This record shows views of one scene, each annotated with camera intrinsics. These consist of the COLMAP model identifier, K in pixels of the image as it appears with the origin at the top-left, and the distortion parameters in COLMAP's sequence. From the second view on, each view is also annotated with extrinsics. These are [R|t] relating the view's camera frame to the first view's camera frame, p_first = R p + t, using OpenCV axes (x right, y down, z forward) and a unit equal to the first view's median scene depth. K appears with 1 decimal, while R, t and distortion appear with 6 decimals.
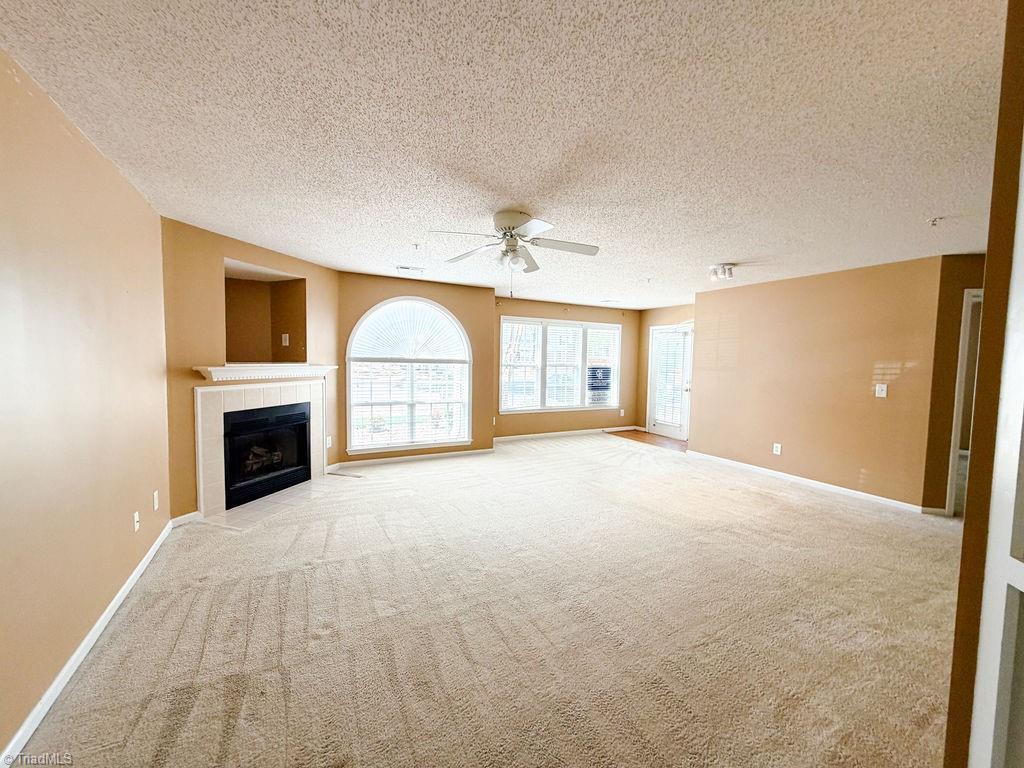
lens RADIAL K [[407.5, 0, 510.8], [0, 407.5, 383.9], [0, 0, 1]] dist [-0.000551, 0.000127]
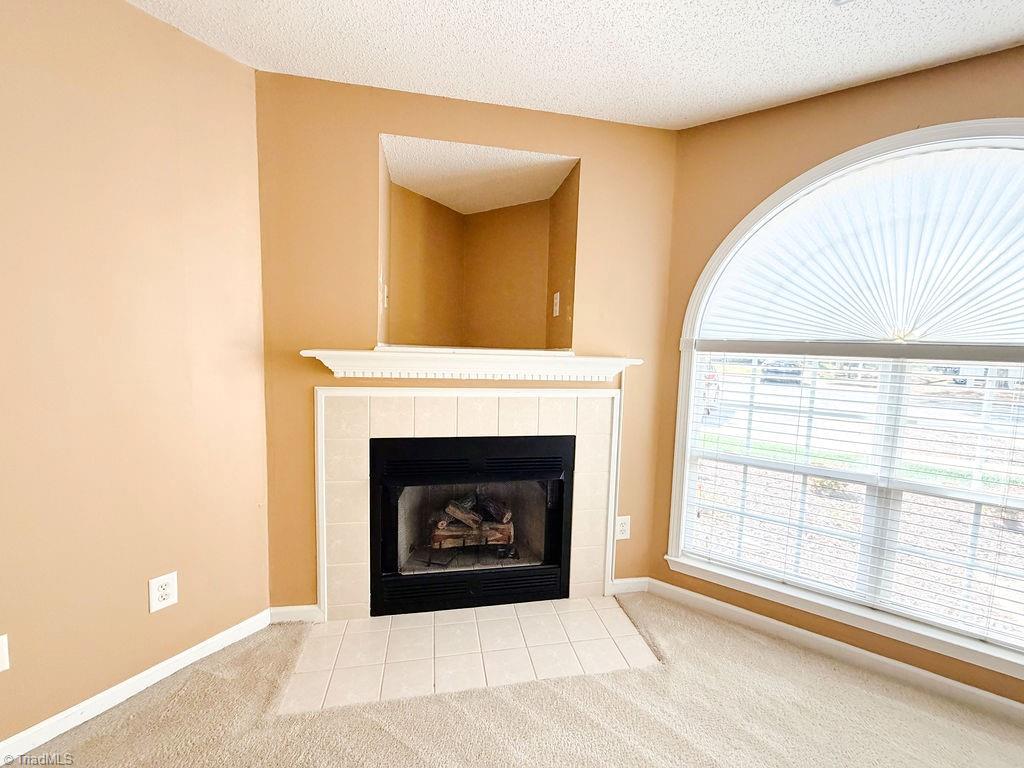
lens RADIAL K [[407.5, 0, 510.8], [0, 407.5, 383.9], [0, 0, 1]] dist [-0.000551, 0.000127]
pose [[0.458412, 0.080777, -0.885061, -0.127638], [-0.073551, 0.995893, 0.052797, -0.033115], [0.885691, 0.040894, 0.462471, 0.732405]]
